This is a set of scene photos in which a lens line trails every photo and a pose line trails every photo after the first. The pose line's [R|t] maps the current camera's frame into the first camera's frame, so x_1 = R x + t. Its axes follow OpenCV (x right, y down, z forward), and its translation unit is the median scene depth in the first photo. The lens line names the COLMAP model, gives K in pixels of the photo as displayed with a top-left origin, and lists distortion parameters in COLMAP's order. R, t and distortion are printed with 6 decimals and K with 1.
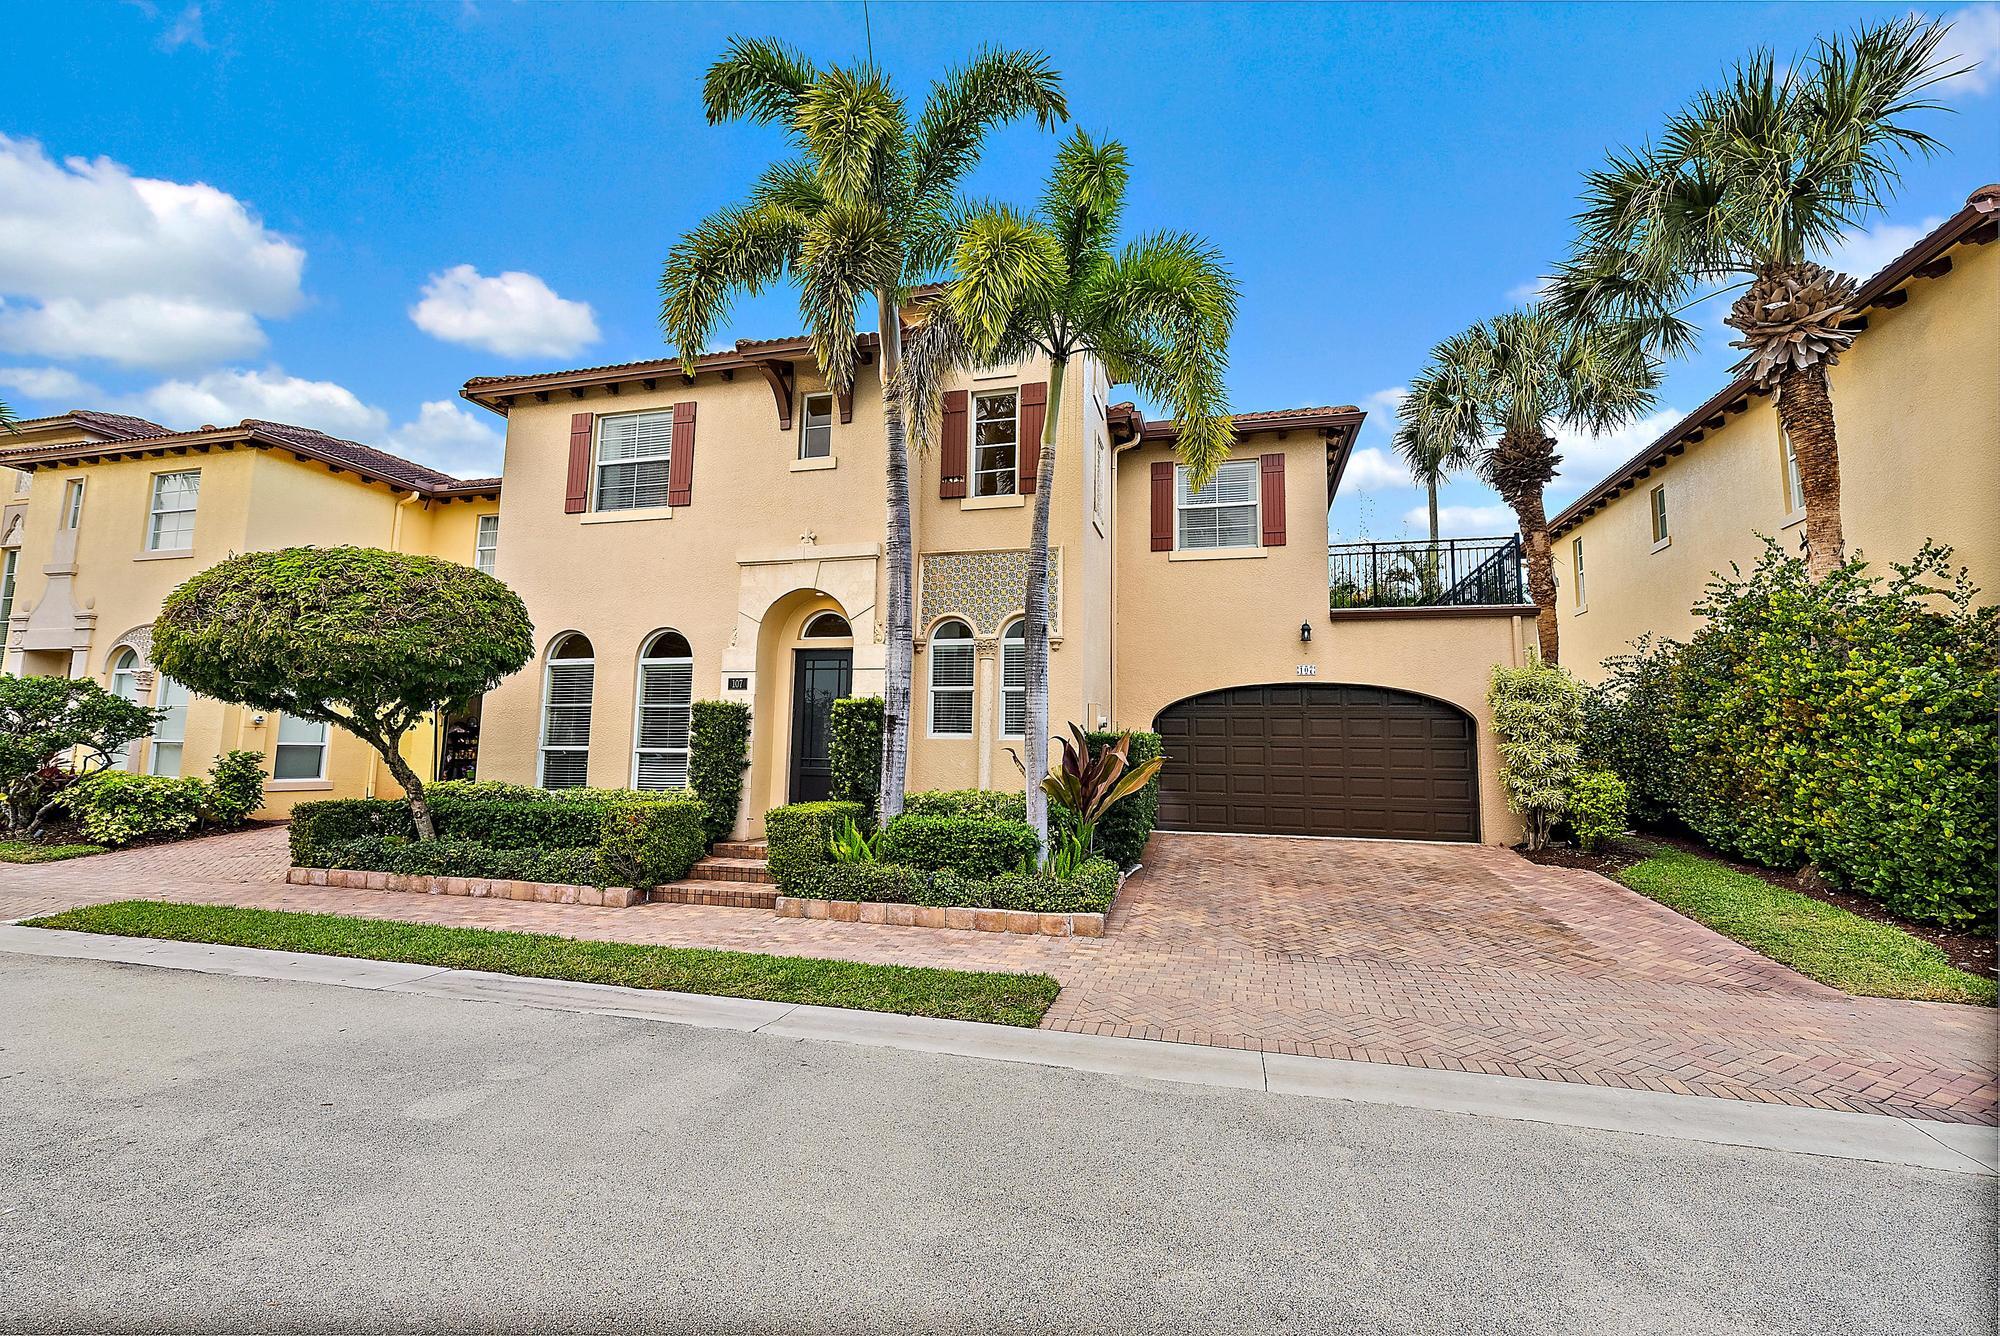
lens RADIAL K [[833.5, 0, 1000.0], [0, 833.5, 668.0], [0, 0, 1]] dist [0.000869, 0.000102]
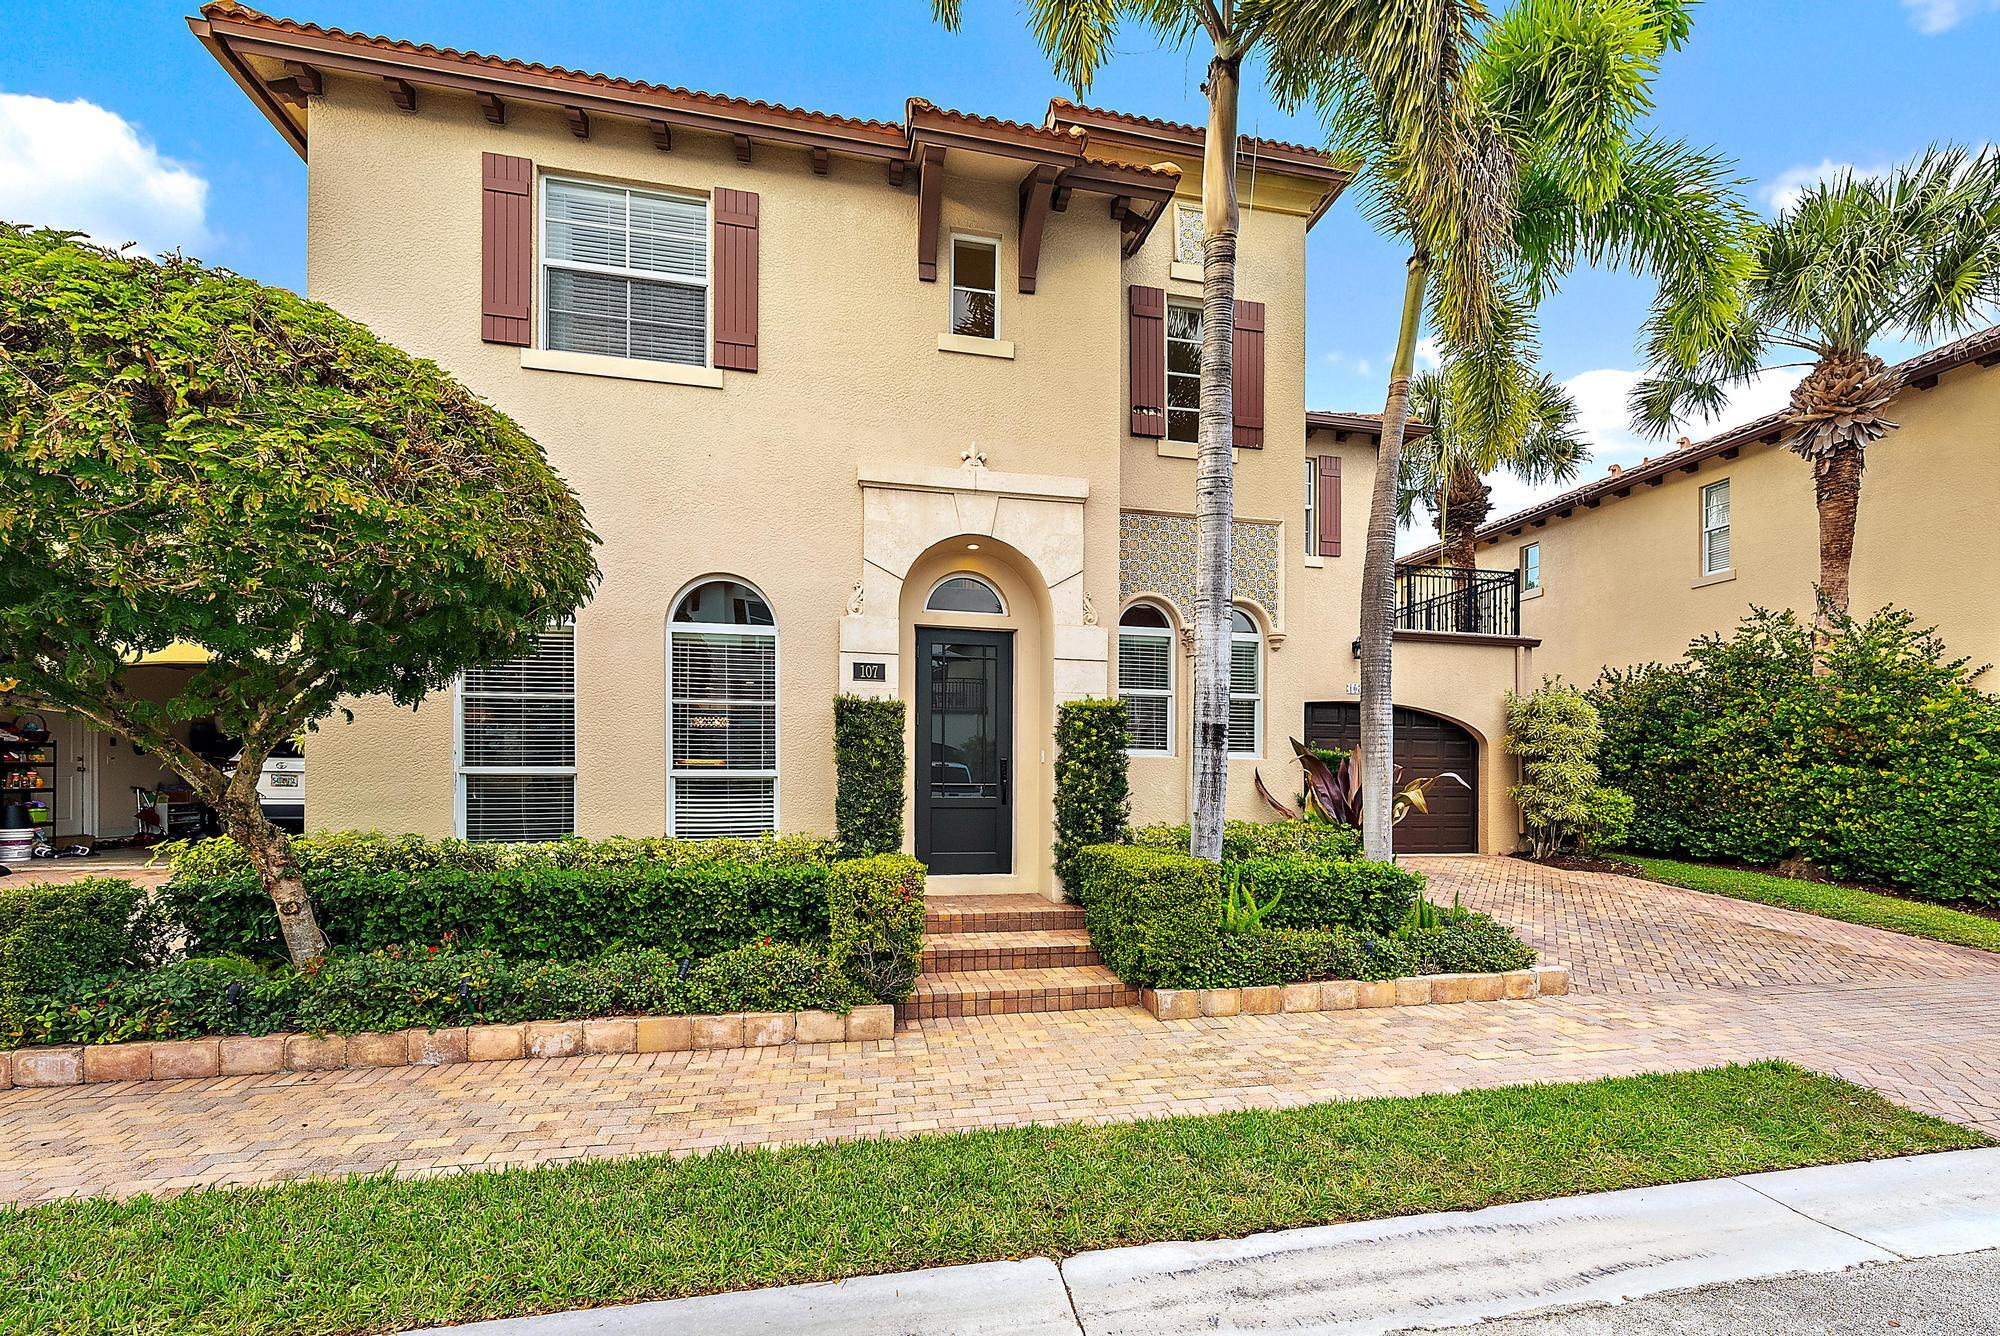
lens RADIAL K [[814.1, 0, 1002.4], [0, 814.1, 787.3], [0, 0, 1]] dist [0.000420, 0.000132]
pose [[0.891158, -0.013140, 0.453502, -0.513307], [-0.042333, 0.992811, 0.111952, 0.033001], [-0.451713, -0.118965, 0.884196, 0.378318]]
